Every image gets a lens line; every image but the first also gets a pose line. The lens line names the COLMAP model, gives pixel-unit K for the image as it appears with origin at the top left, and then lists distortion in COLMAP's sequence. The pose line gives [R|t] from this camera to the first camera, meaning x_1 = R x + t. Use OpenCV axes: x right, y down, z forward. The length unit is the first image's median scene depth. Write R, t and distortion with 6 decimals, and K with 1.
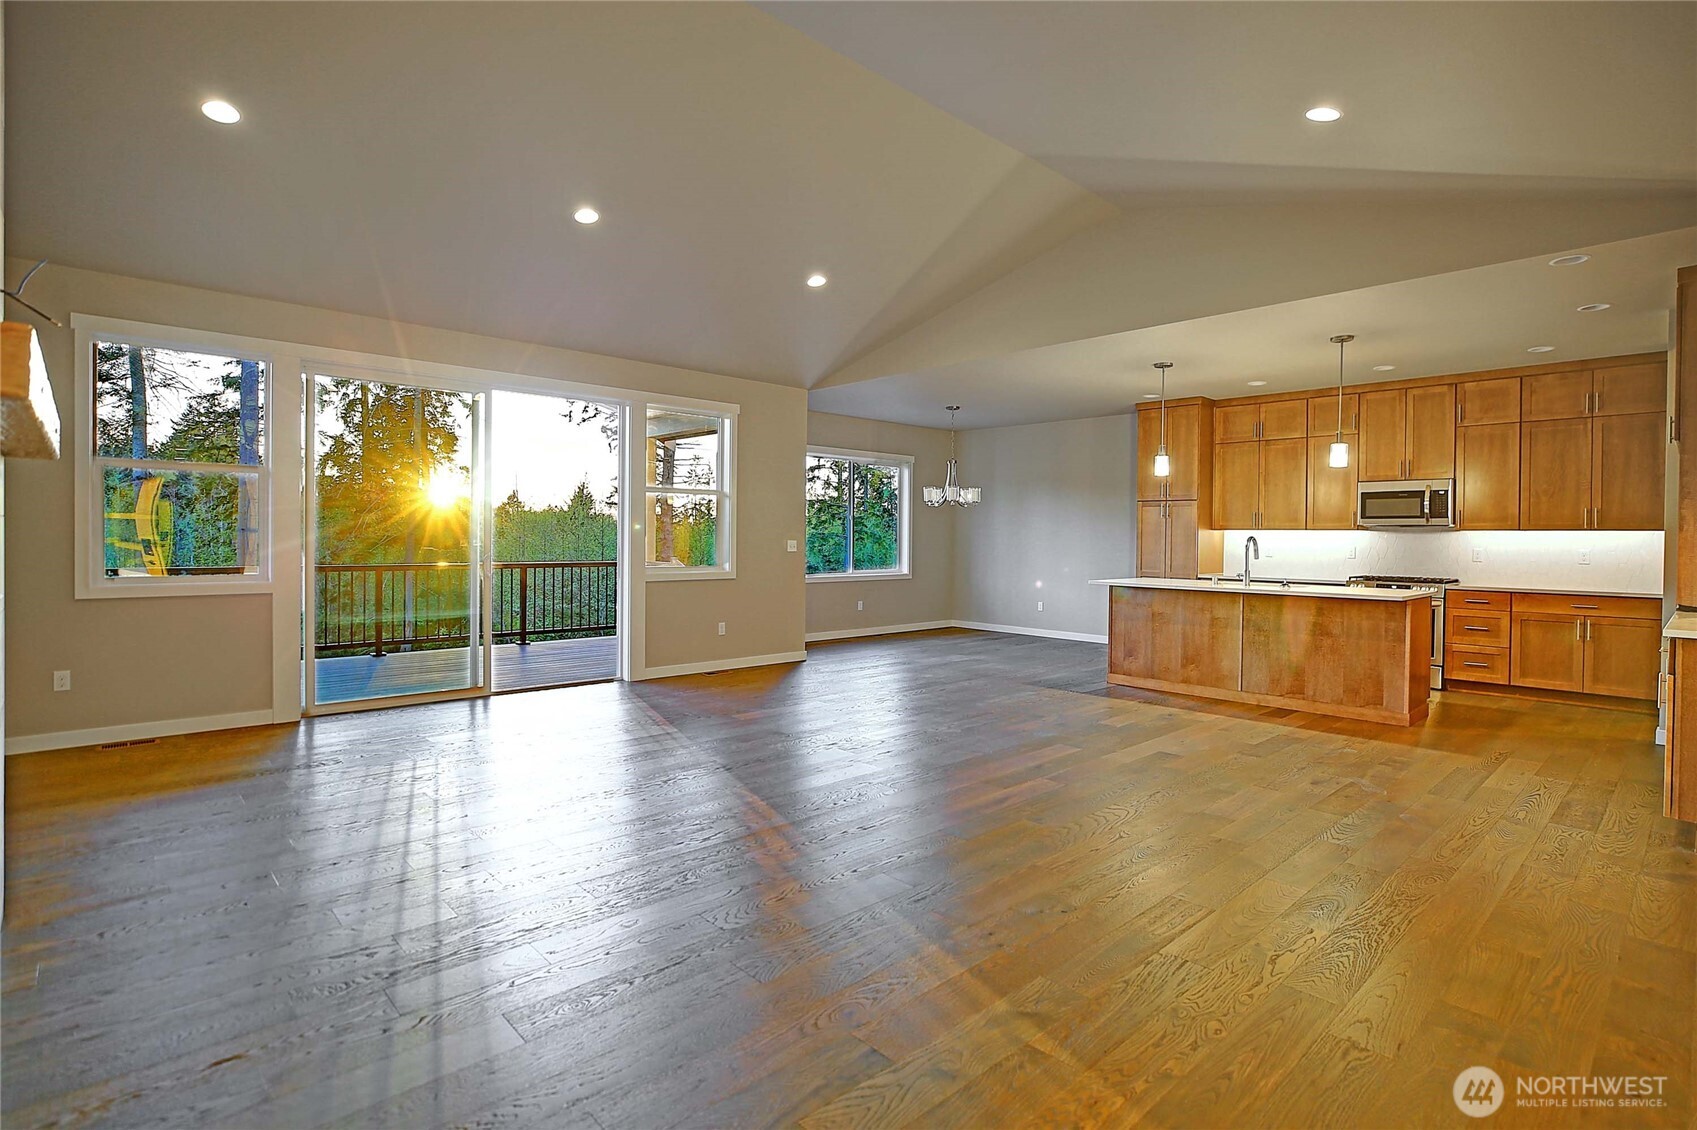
lens RADIAL K [[825.2, 0, 853.9], [0, 825.2, 552.9], [0, 0, 1]] dist [-0.035316, -0.000016]
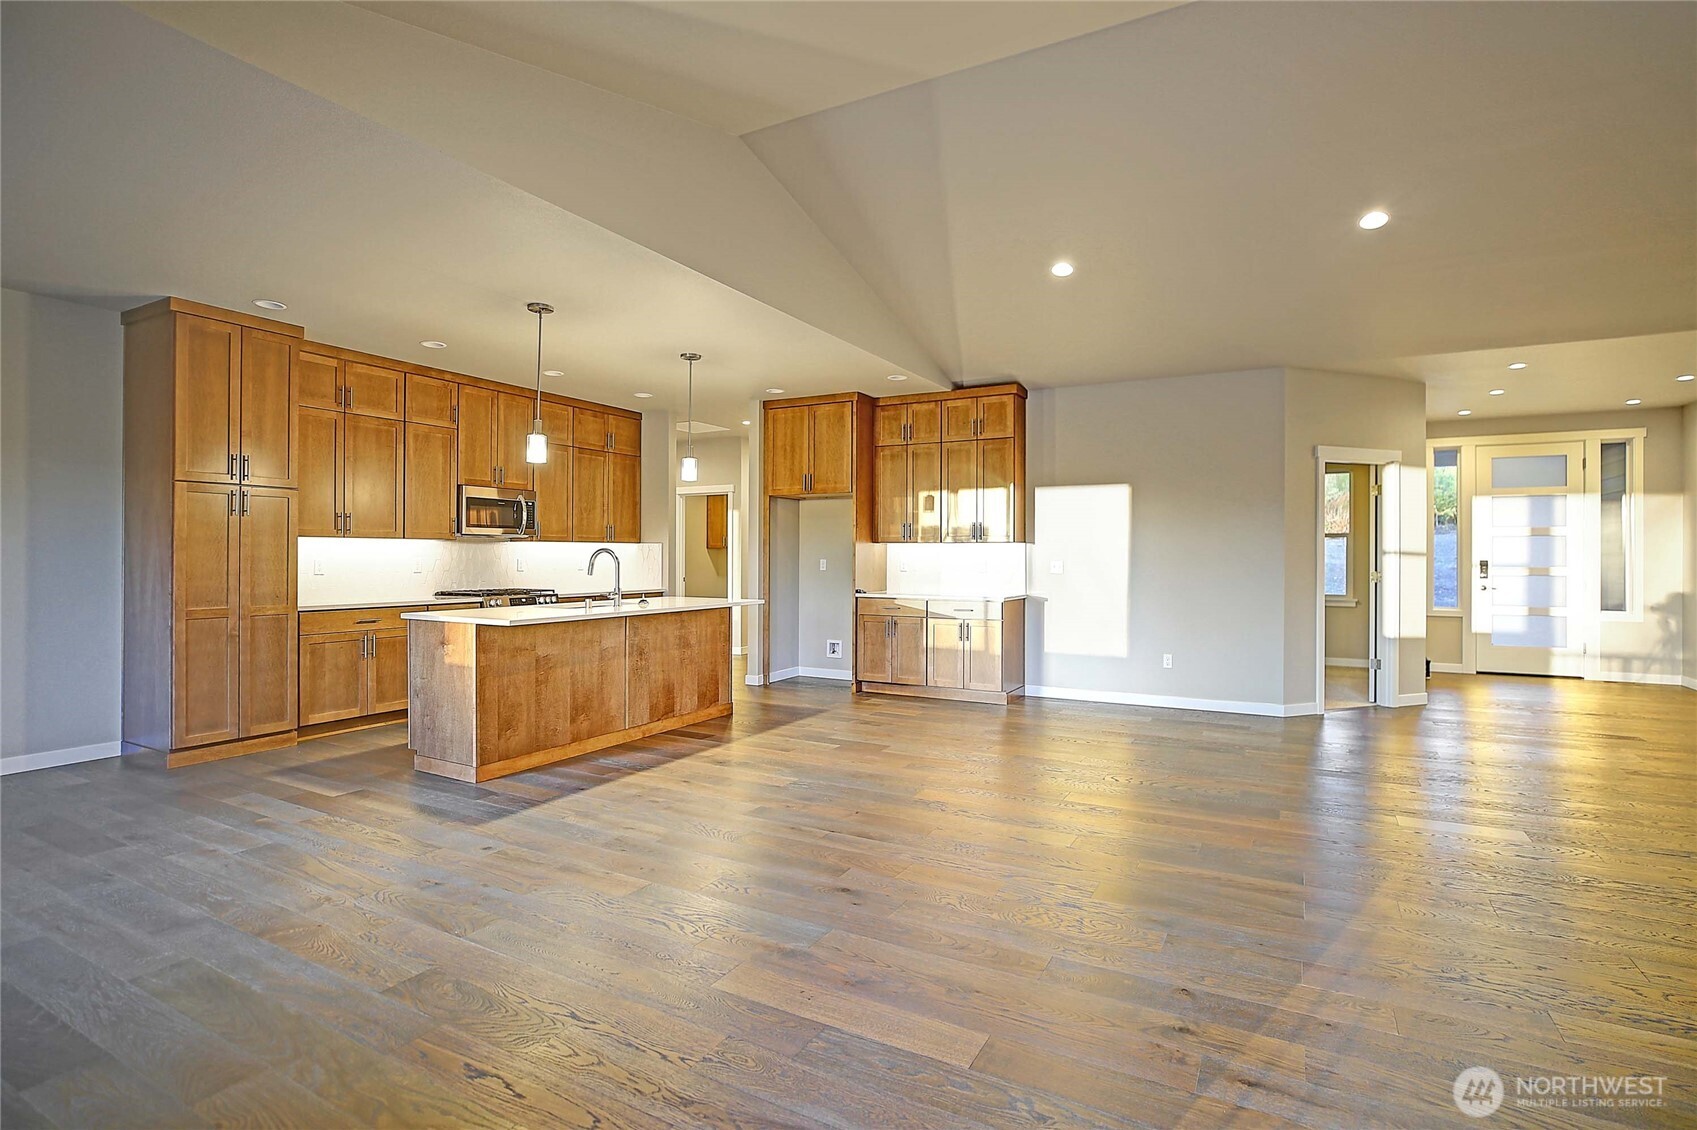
lens RADIAL K [[825.2, 0, 853.9], [0, 825.2, 552.9], [0, 0, 1]] dist [-0.035316, -0.000016]
pose [[-0.307076, -0.009283, 0.951640, -0.395196], [0.013098, 0.999816, 0.013980, -0.023315], [-0.951595, 0.016758, -0.306898, 0.983526]]
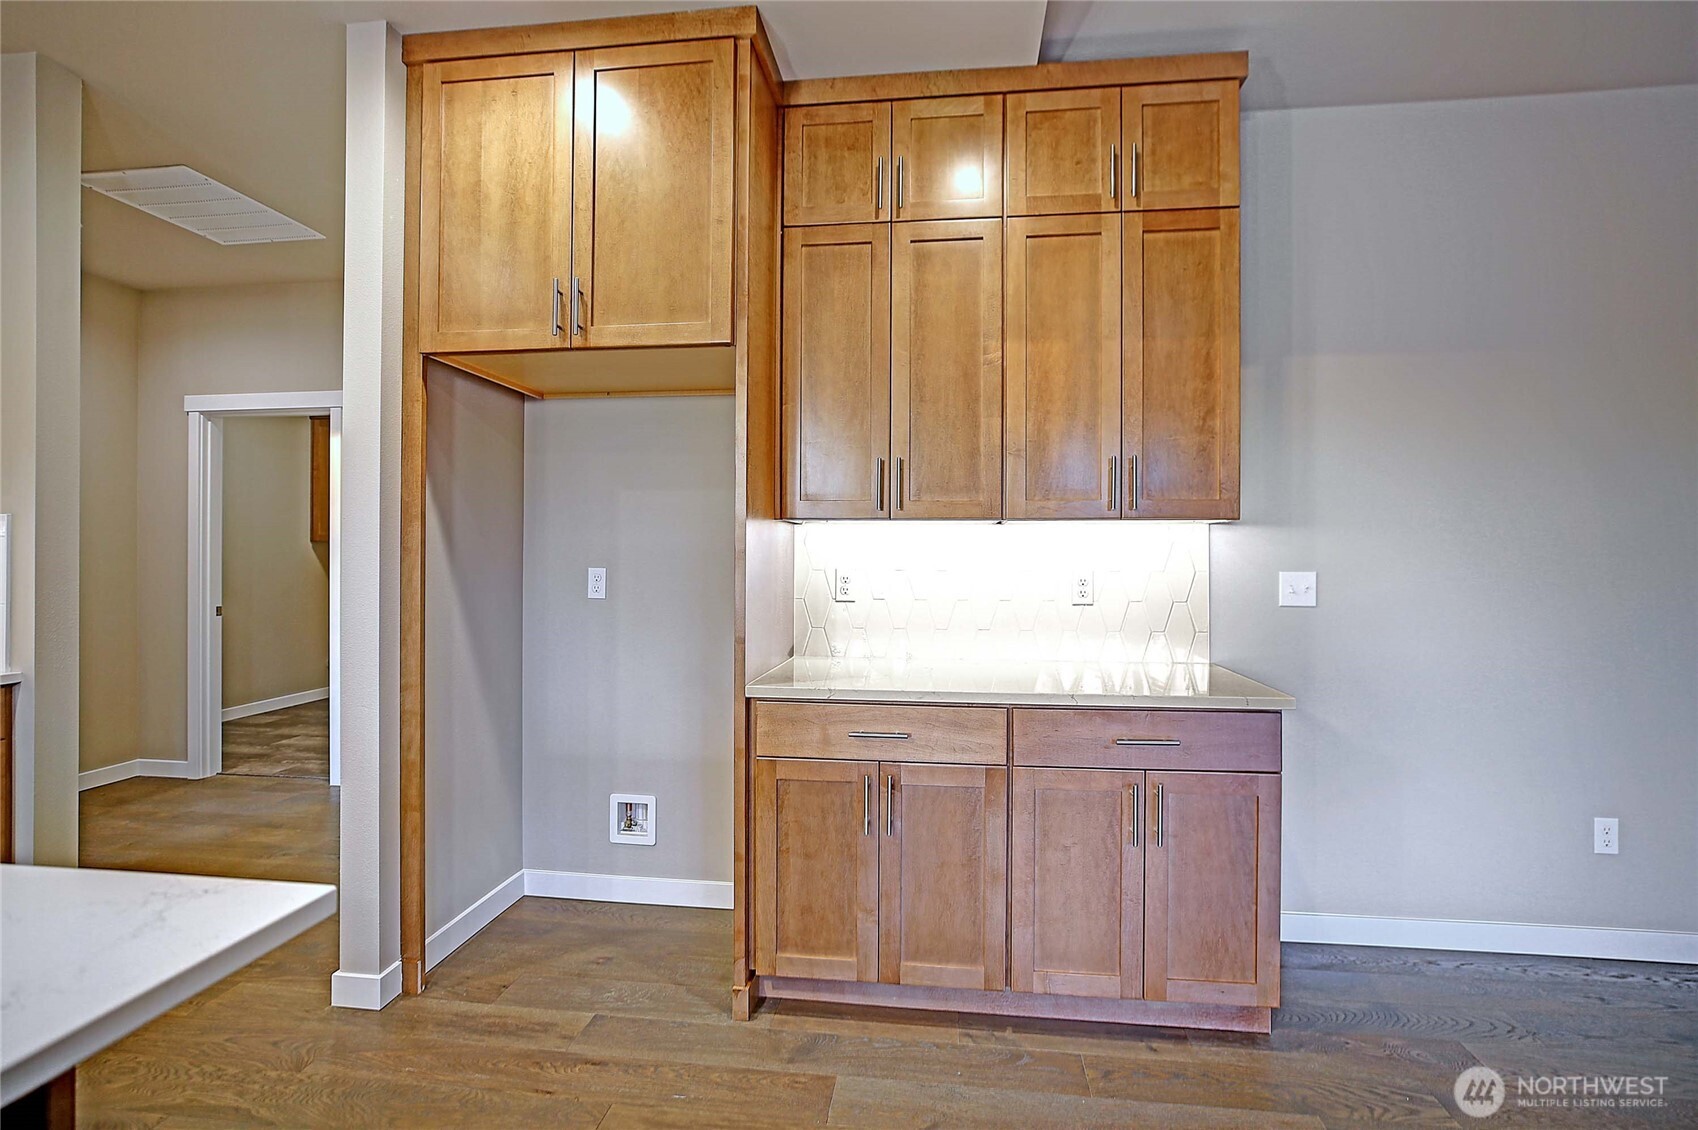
lens RADIAL K [[775.3, 0, 852.4], [0, 775.3, 553.8], [0, 0, 1]] dist [-0.022648, 0.000929]
pose [[-0.640402, -0.013936, 0.767914, 0.394564], [0.004063, 0.999760, 0.021532, -0.012423], [-0.768029, 0.016909, -0.640191, 0.806091]]
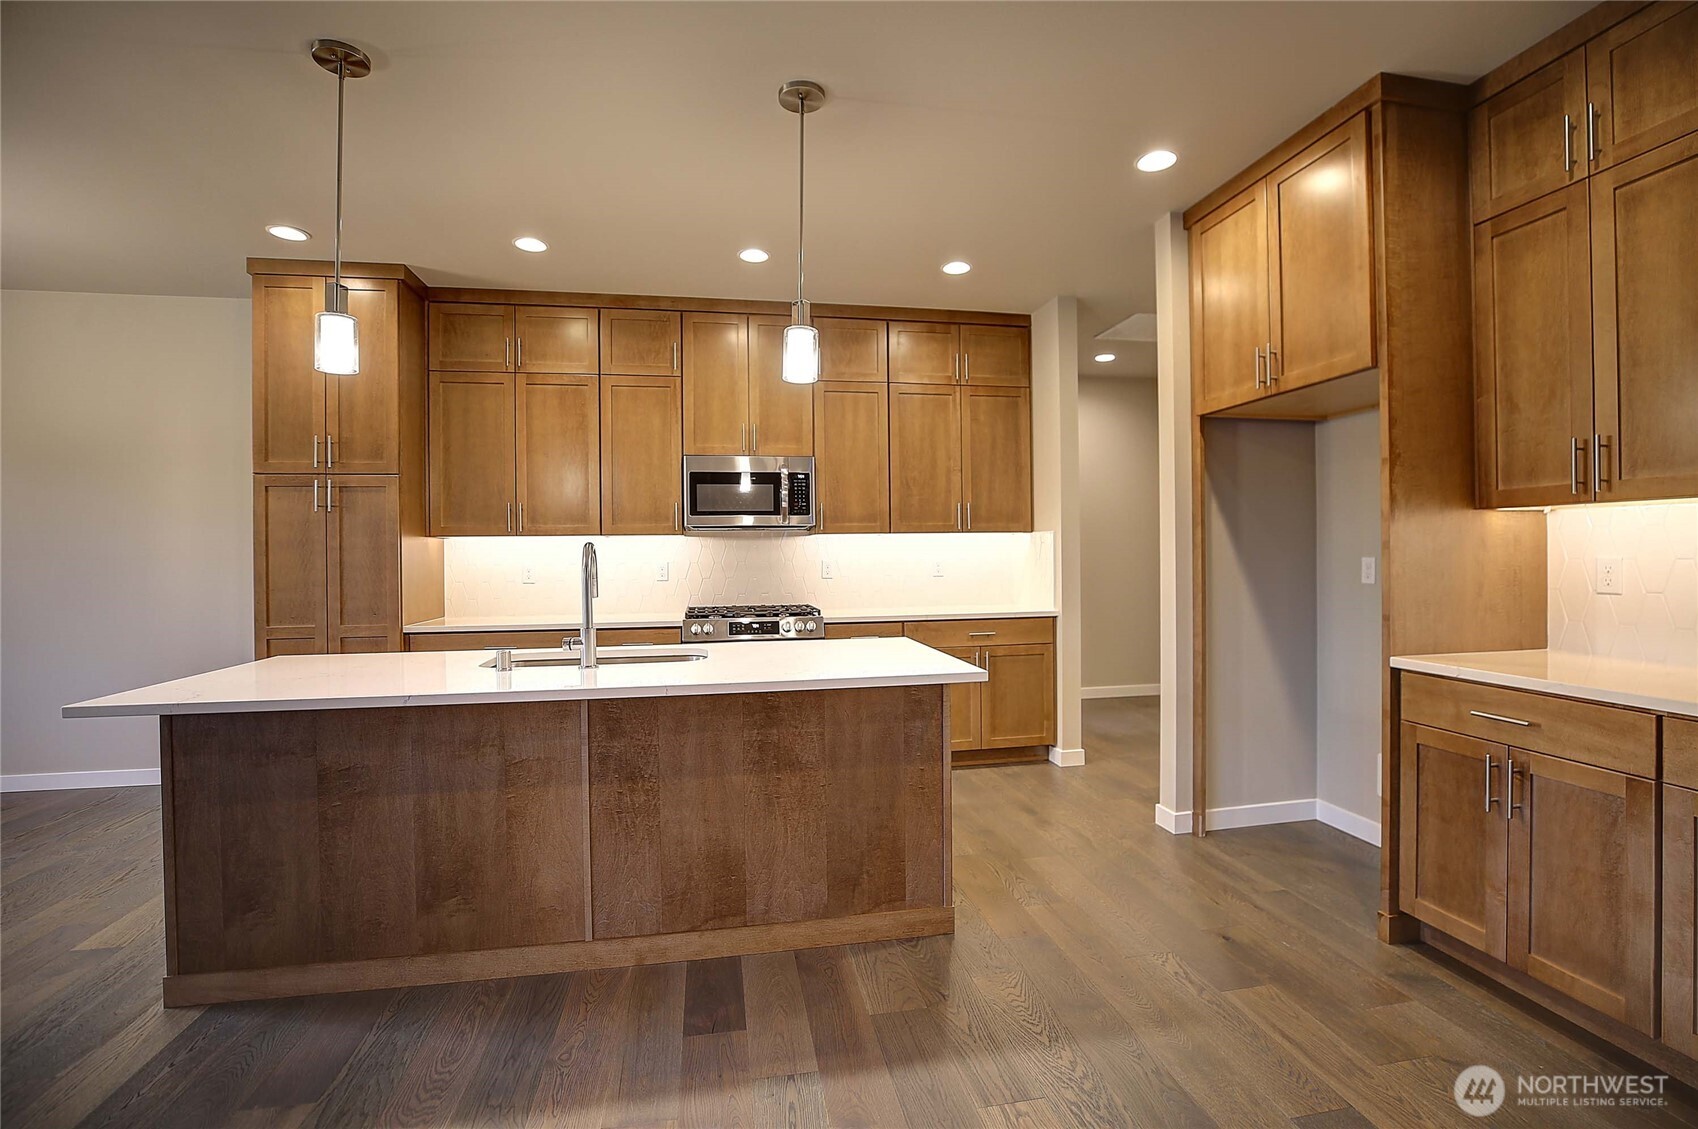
lens RADIAL K [[775.3, 0, 852.4], [0, 775.3, 553.3], [0, 0, 1]] dist [-0.022648, 0.000929]
pose [[0.541965, -0.018306, 0.840202, 0.224549], [0.035273, 0.999377, -0.000978, -0.010070], [-0.839661, 0.030166, 0.542273, 0.657560]]
